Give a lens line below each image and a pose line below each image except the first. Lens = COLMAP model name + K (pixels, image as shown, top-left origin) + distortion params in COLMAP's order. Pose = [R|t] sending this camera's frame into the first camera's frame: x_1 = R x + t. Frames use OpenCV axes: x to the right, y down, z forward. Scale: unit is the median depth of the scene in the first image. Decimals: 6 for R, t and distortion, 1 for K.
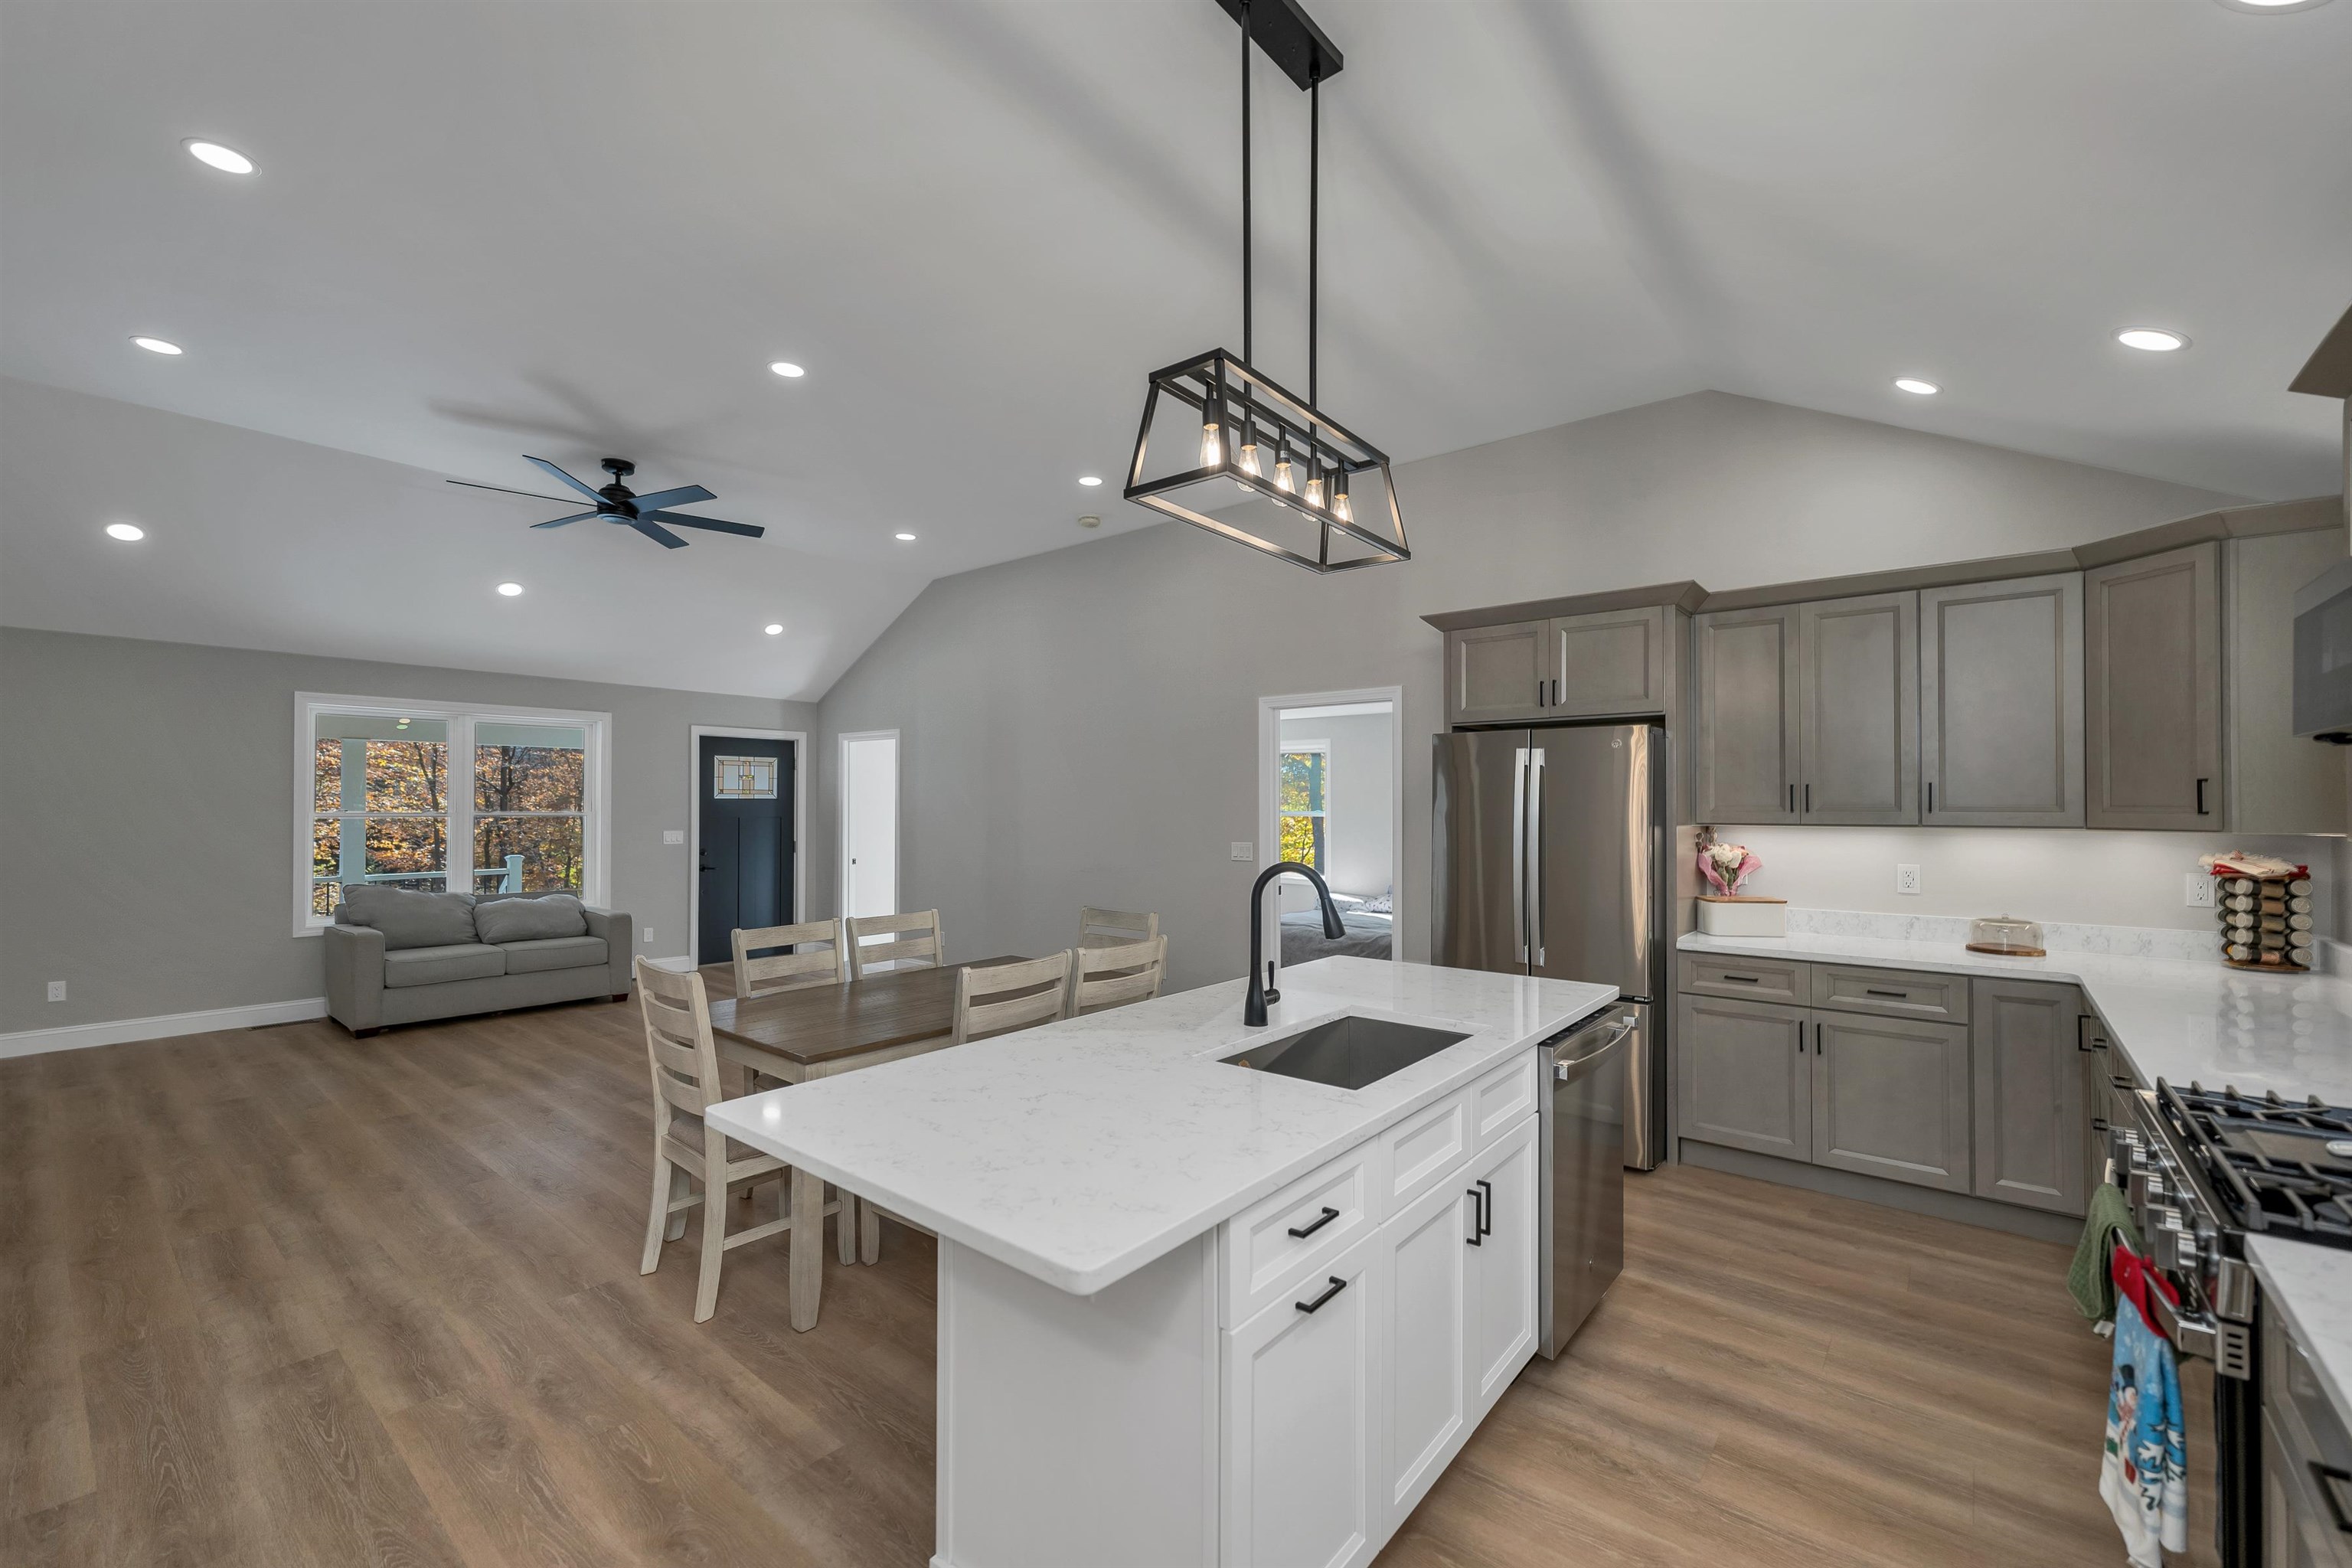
lens RADIAL K [[970.1, 0, 1169.5], [0, 970.1, 803.8], [0, 0, 1]] dist [0.000410, 0.000026]
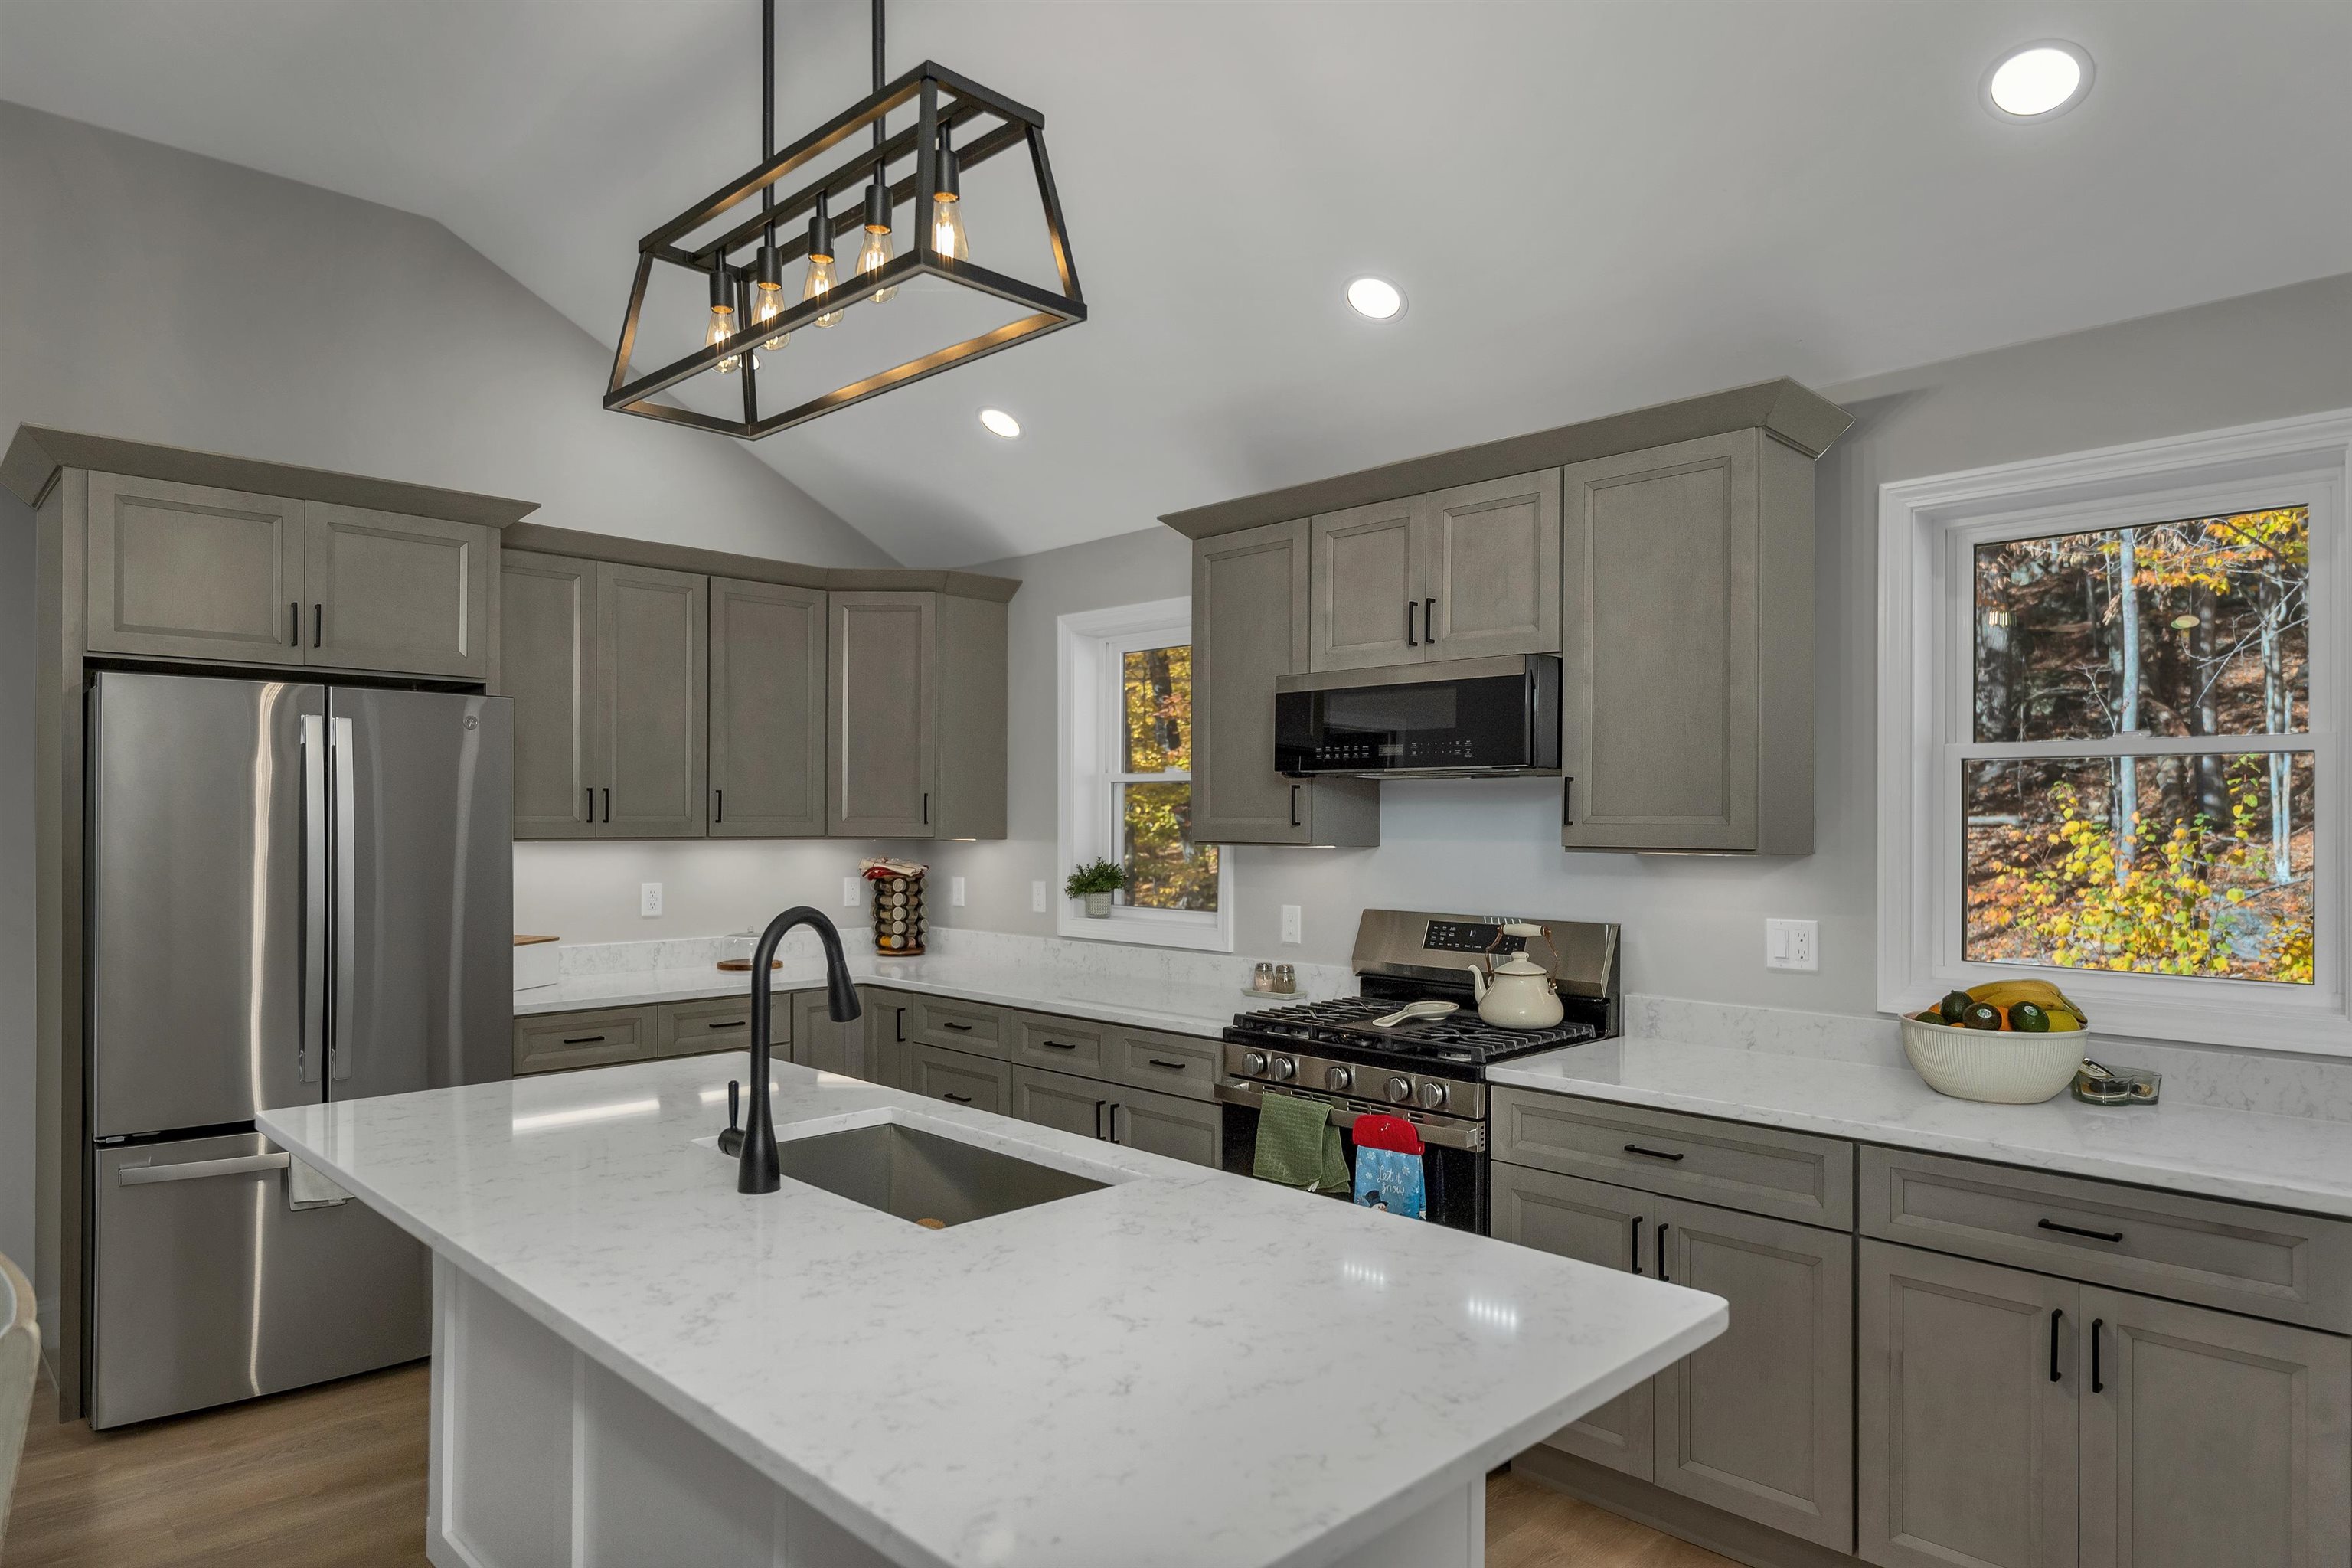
lens RADIAL K [[1396.3, 0, 1175.9], [0, 1396.3, 818.8], [0, 0, 1]] dist [-0.002020, -0.000925]
pose [[0.099722, -0.000481, 0.995015, -0.543312], [-0.006168, 0.999980, 0.001101, 0.001270], [-0.994996, -0.006247, 0.099717, 0.503258]]
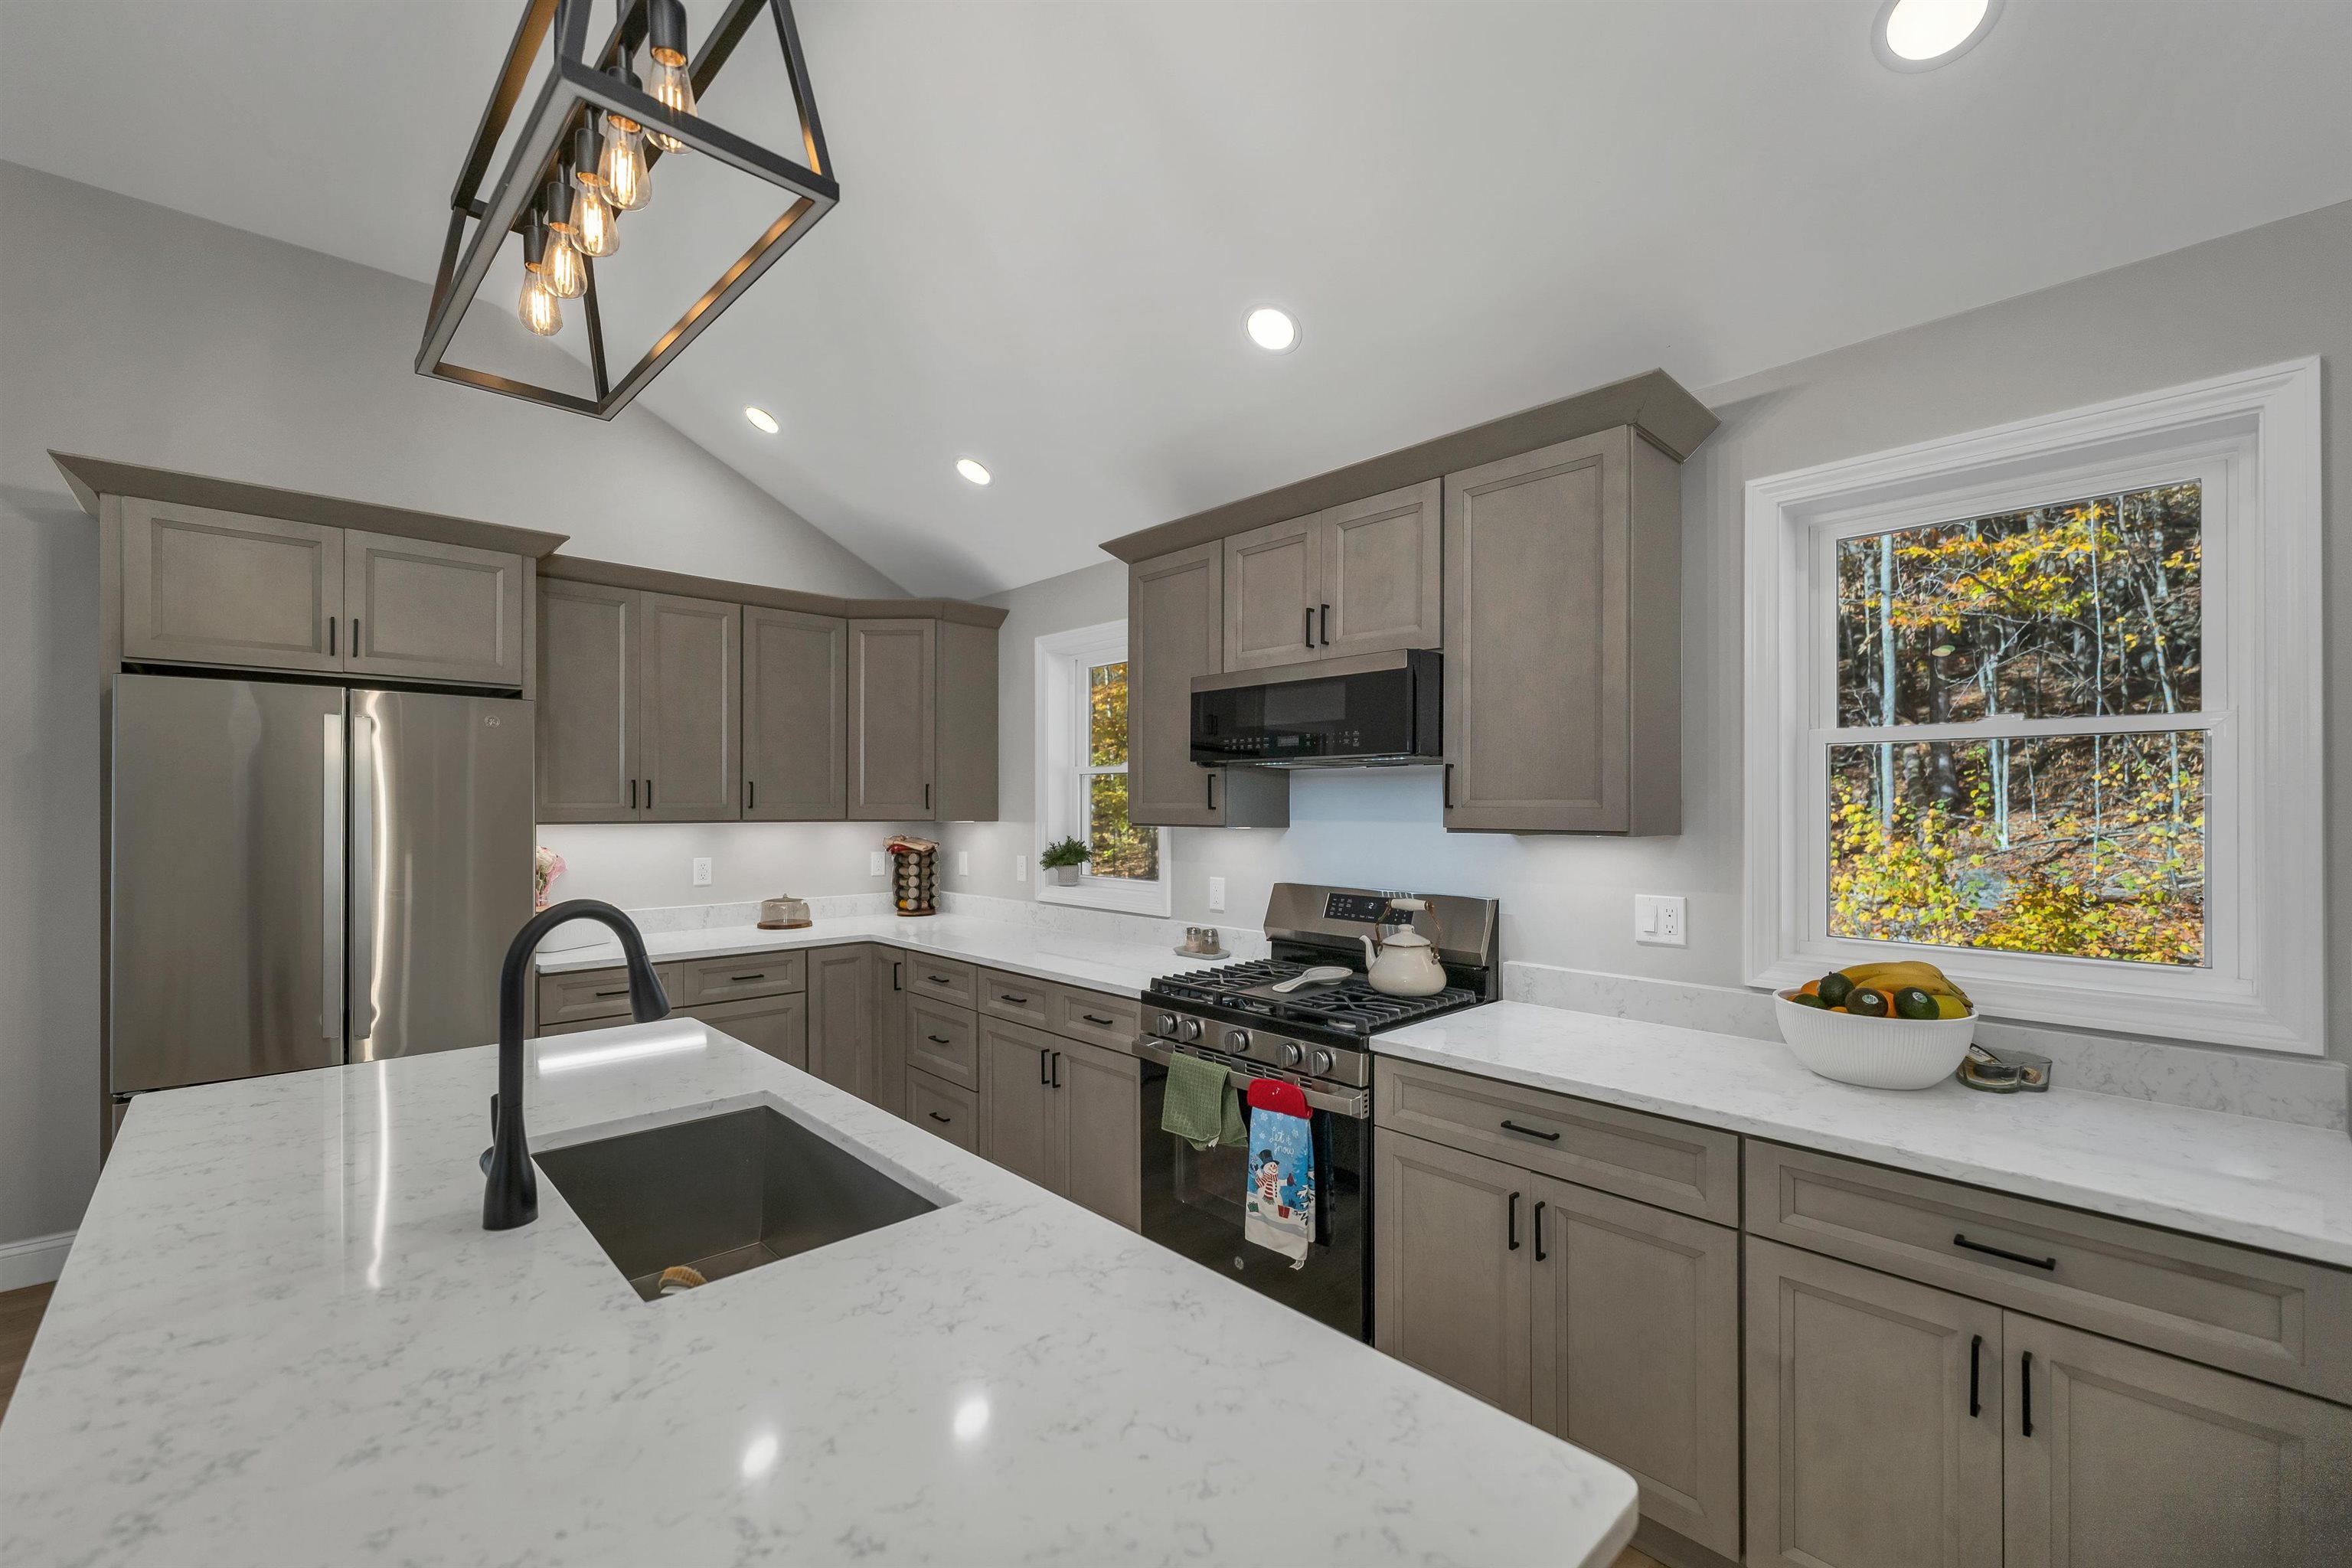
lens RADIAL K [[970.1, 0, 1169.5], [0, 970.1, 803.8], [0, 0, 1]] dist [0.000410, 0.000026]
pose [[0.125488, 0.000744, 0.992095, -0.285984], [-0.003317, 0.999994, -0.000330, 0.002717], [-0.992090, -0.003249, 0.125490, 0.442312]]
